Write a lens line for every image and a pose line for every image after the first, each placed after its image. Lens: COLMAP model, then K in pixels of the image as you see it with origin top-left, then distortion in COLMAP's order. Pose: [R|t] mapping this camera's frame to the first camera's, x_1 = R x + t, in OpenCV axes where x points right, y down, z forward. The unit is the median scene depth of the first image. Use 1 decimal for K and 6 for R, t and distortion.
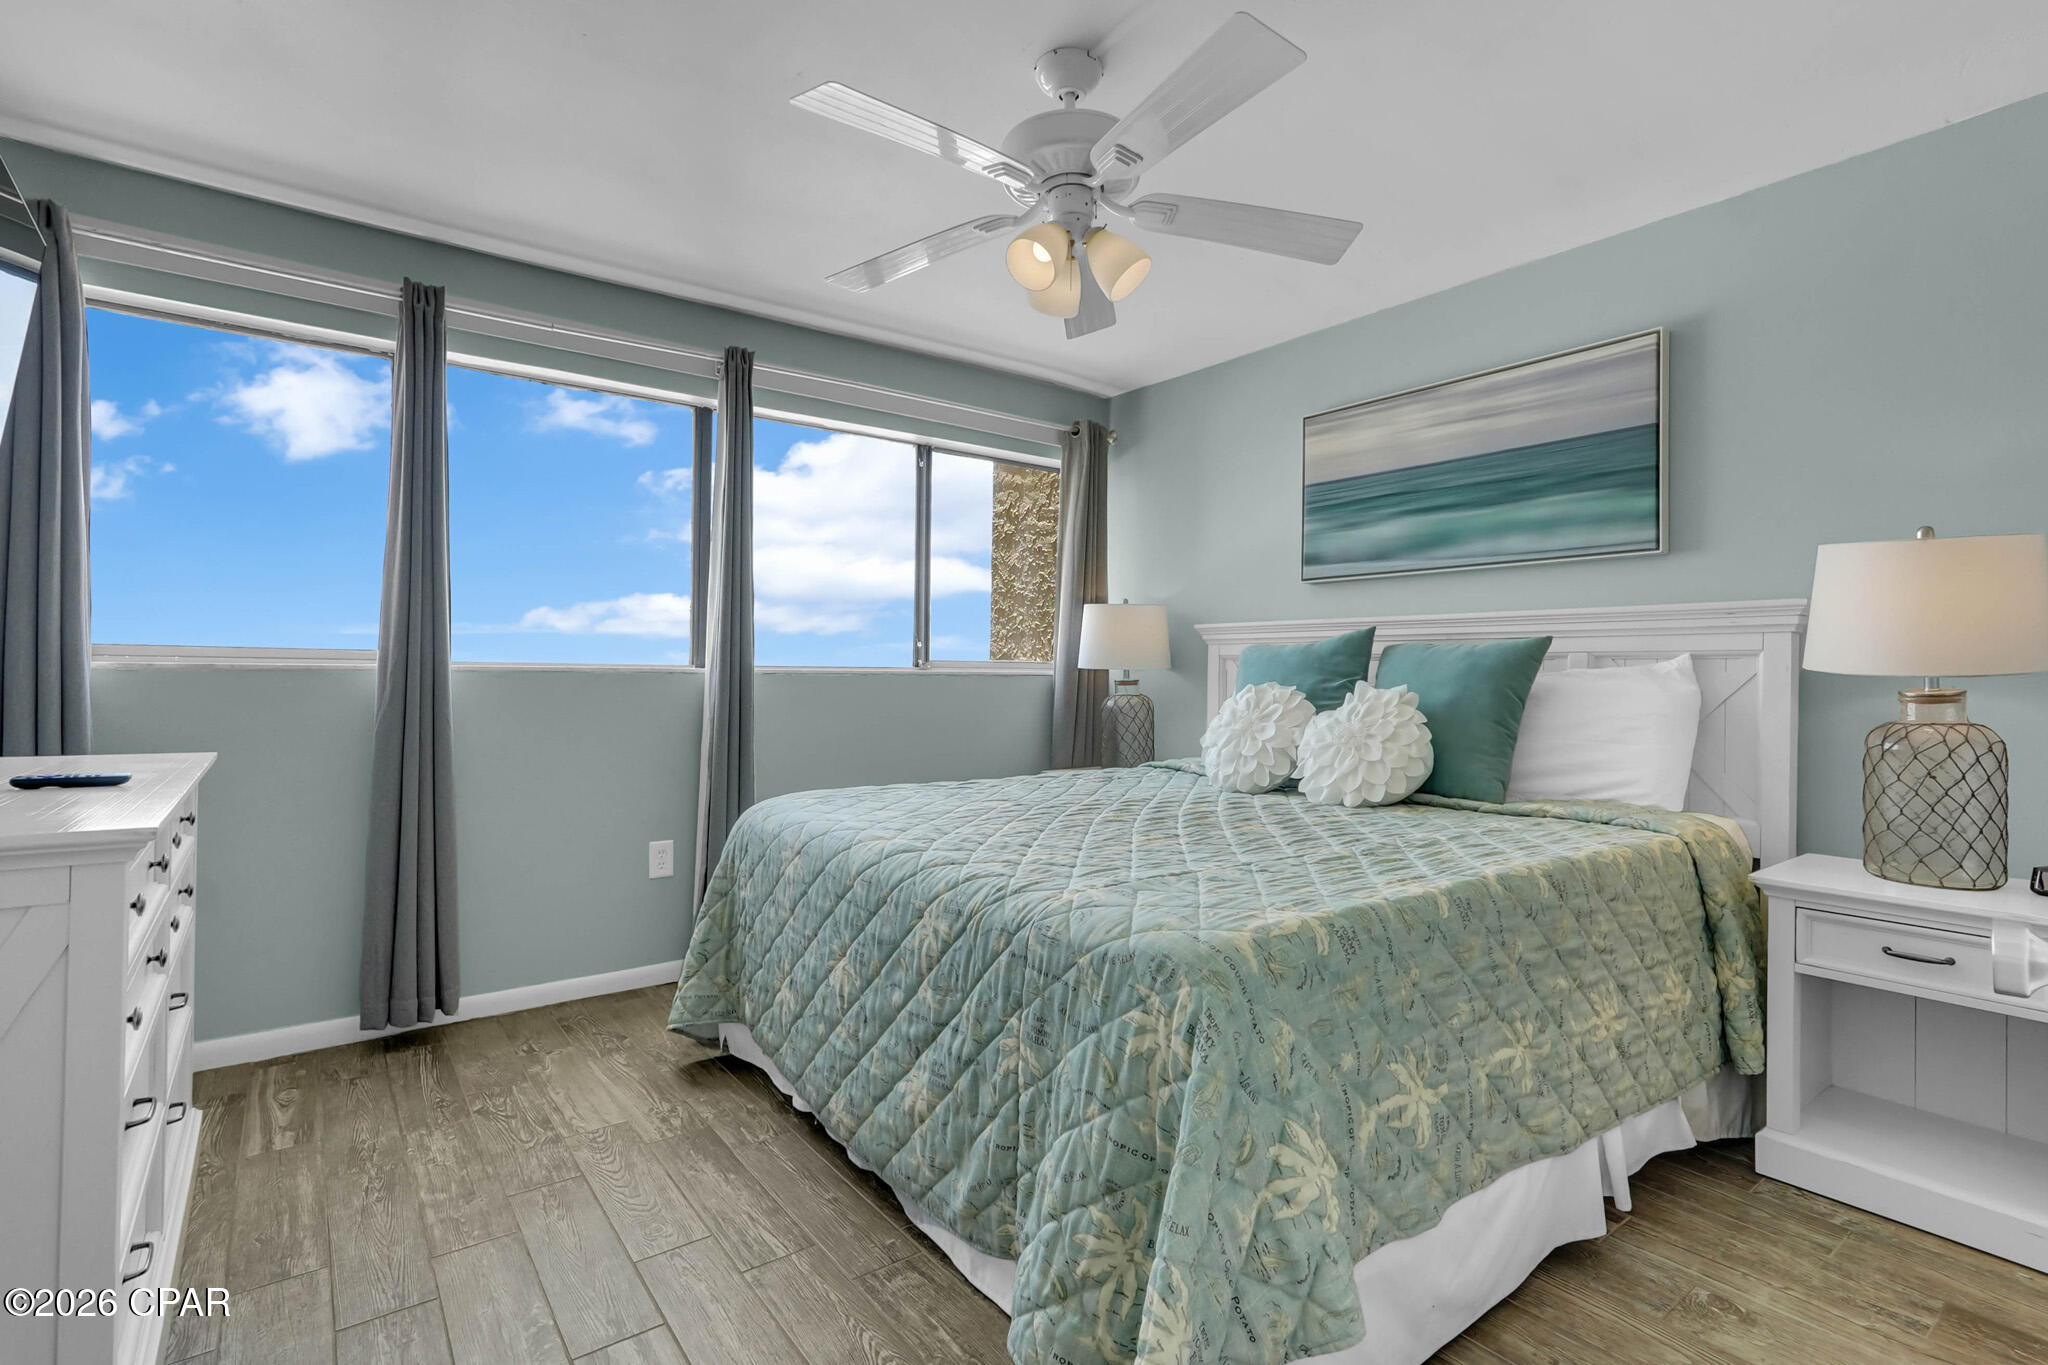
lens RADIAL K [[972.5, 0, 1031.9], [0, 972.5, 667.1], [0, 0, 1]] dist [-0.020414, 0.011547]
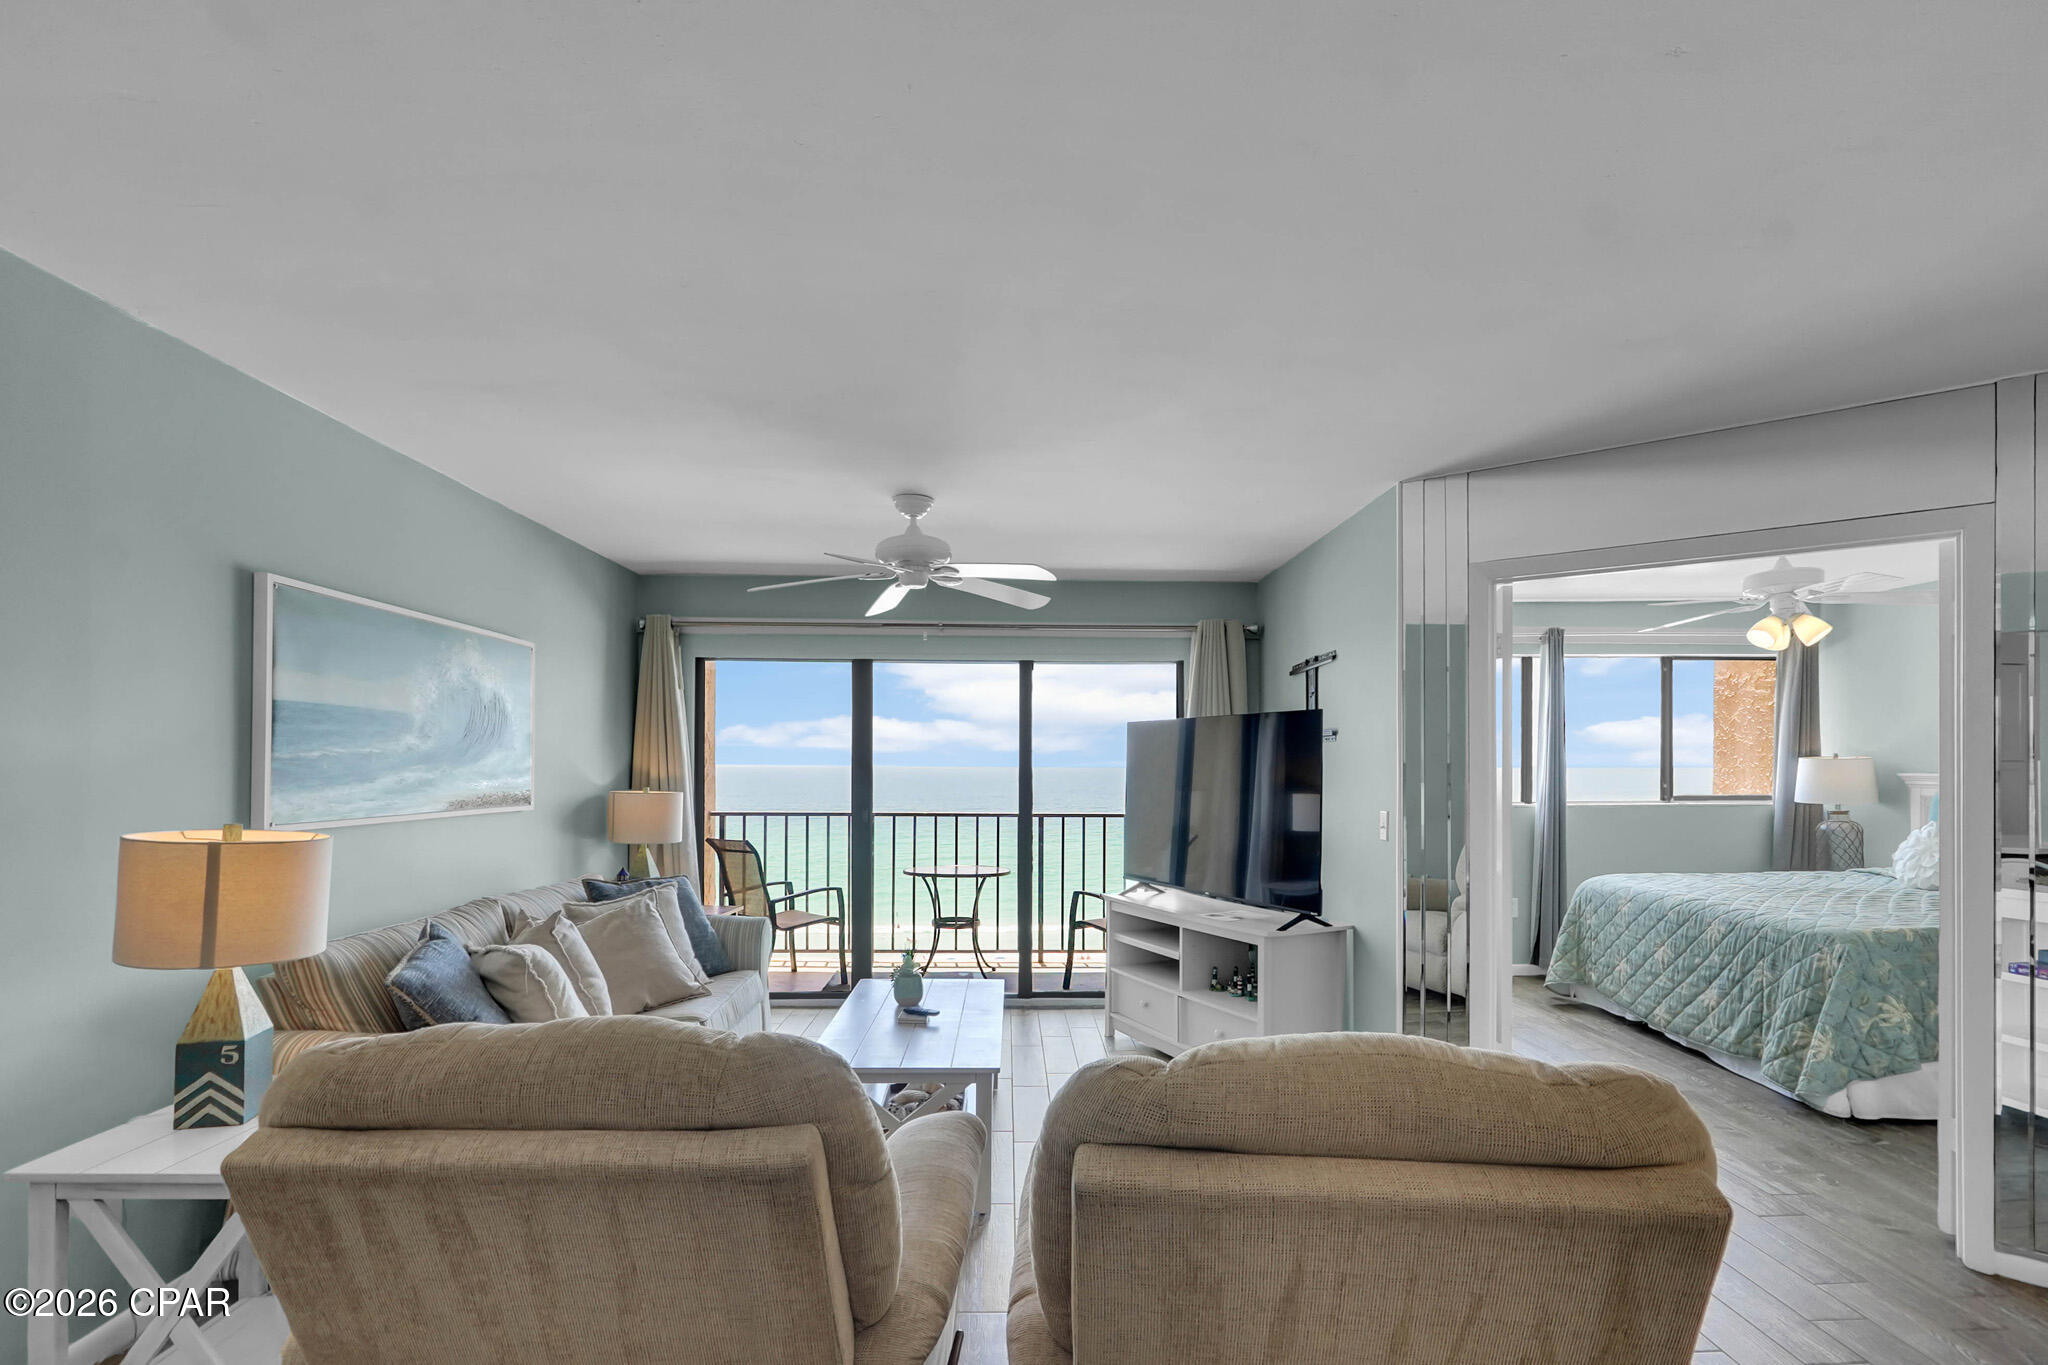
lens RADIAL K [[972.5, 0, 1044.6], [0, 972.5, 767.0], [0, 0, 1]] dist [-0.020414, 0.011547]
pose [[0.814779, -0.010871, -0.579669, -0.046500], [0.014243, 0.999898, 0.001267, -0.110617], [0.579596, -0.009289, 0.814851, -1.312303]]
